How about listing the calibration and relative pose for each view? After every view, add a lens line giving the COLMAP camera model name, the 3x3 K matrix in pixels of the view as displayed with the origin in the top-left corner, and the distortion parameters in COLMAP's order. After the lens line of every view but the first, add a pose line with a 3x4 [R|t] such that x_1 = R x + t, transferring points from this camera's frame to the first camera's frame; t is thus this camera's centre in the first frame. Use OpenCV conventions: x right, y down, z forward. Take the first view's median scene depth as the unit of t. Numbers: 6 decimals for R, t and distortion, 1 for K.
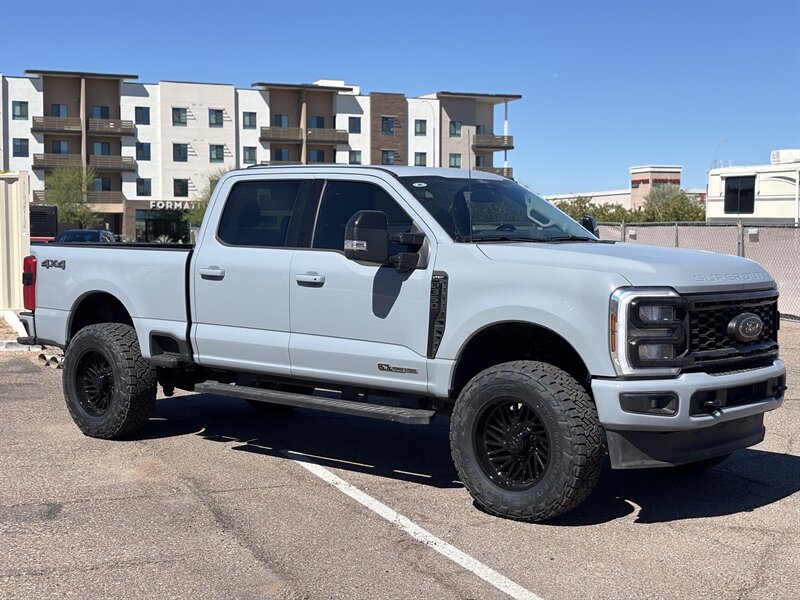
lens RADIAL K [[1116.1, 0, 400.0], [0, 1116.1, 300.0], [0, 0, 1]] dist [0.210661, -0.473026]
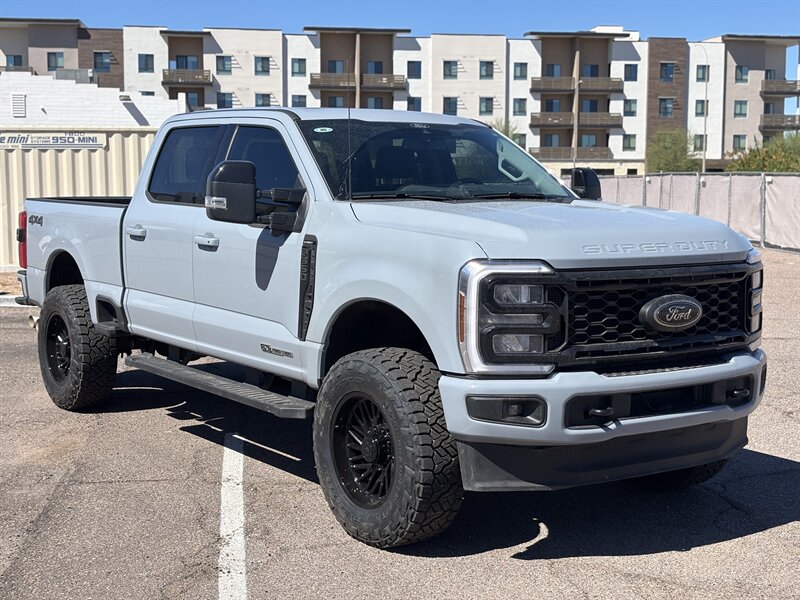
lens RADIAL K [[1116.1, 0, 400.0], [0, 1116.1, 300.0], [0, 0, 1]] dist [0.210661, -0.473026]
pose [[0.973082, 0.024077, -0.229198, 0.308127], [-0.014822, 0.999007, 0.042019, -0.014396], [0.229982, -0.037490, 0.972472, 0.223948]]
